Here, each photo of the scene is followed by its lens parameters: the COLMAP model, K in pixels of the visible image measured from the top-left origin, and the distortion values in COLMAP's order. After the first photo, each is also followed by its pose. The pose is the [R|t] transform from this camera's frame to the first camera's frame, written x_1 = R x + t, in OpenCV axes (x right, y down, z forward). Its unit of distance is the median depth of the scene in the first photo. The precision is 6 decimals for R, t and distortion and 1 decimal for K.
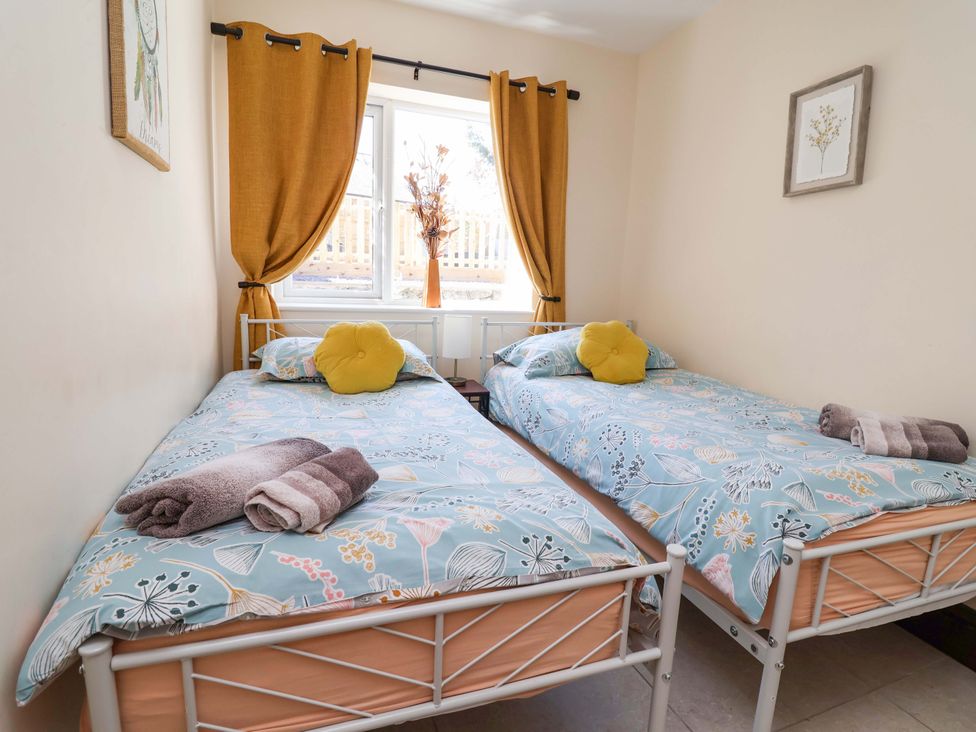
lens RADIAL K [[510.8, 0, 486.8], [0, 510.8, 363.3], [0, 0, 1]] dist [0.002908, -0.016019]
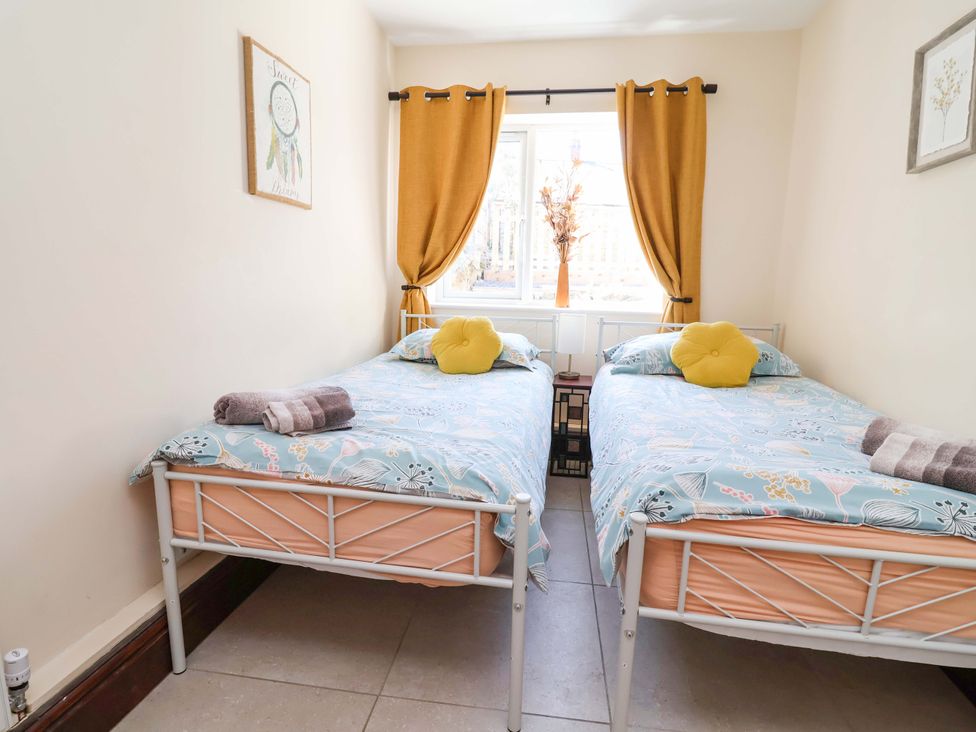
lens RADIAL K [[510.8, 0, 486.8], [0, 510.8, 363.3], [0, 0, 1]] dist [0.002908, -0.016019]
pose [[0.874920, 0.059852, -0.480555, 0.367682], [-0.068078, 0.997680, 0.000312, 0.026135], [0.479459, 0.032443, 0.876964, -0.038781]]
